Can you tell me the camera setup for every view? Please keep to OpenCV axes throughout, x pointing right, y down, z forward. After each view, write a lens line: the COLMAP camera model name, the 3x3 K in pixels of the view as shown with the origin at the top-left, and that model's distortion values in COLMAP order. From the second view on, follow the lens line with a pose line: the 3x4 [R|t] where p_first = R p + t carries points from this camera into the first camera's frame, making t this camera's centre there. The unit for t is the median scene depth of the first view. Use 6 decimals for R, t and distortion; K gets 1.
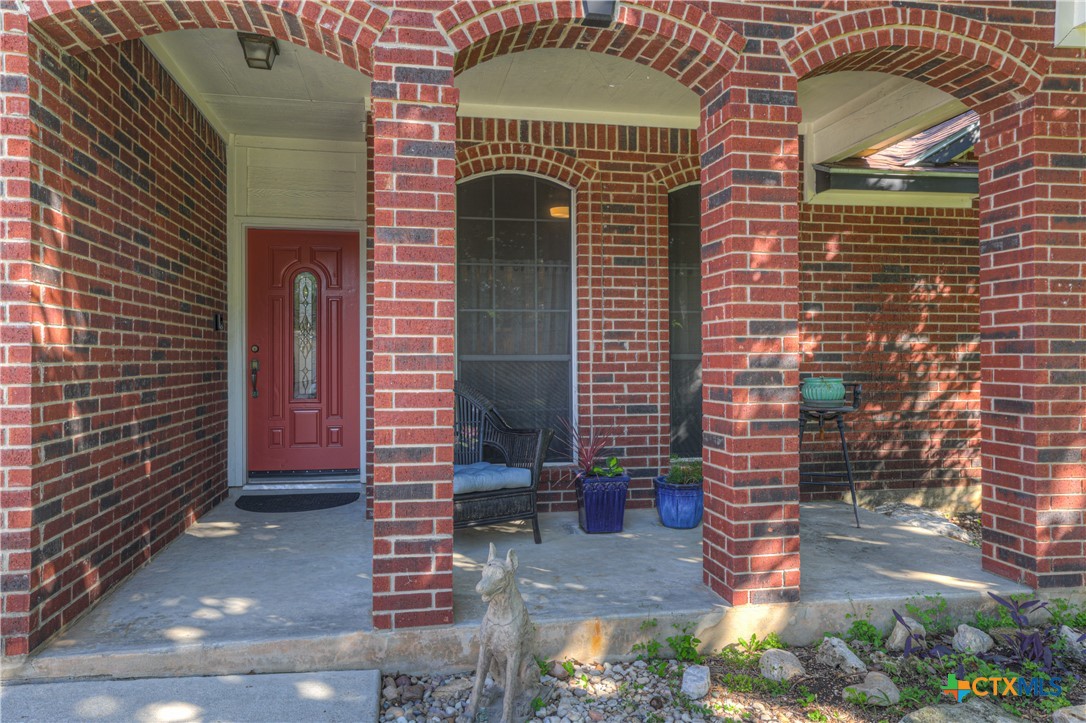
lens RADIAL K [[748.3, 0, 543.0], [0, 748.3, 361.5], [0, 0, 1]] dist [0.041724, -0.001254]
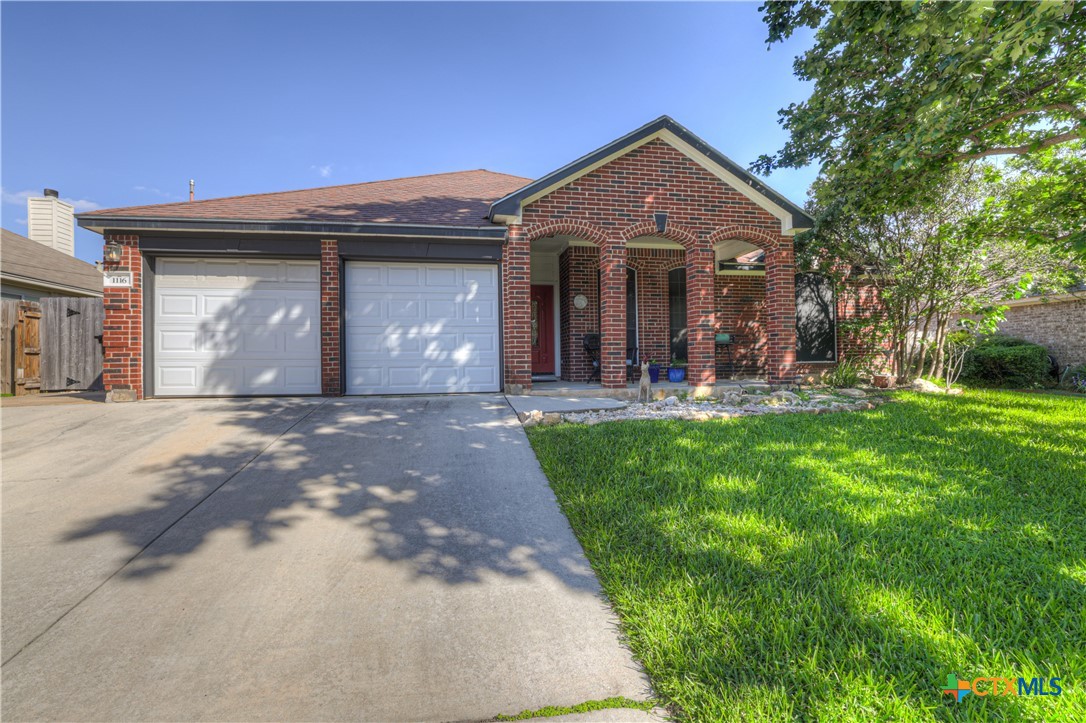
lens RADIAL K [[463.8, 0, 562.0], [0, 463.8, 360.5], [0, 0, 1]] dist [0.000546, 0.000056]
pose [[0.999868, -0.010556, 0.012378, -0.274420], [0.010596, 0.999939, -0.003119, 0.120514], [-0.012344, 0.003250, 0.999919, -0.795453]]
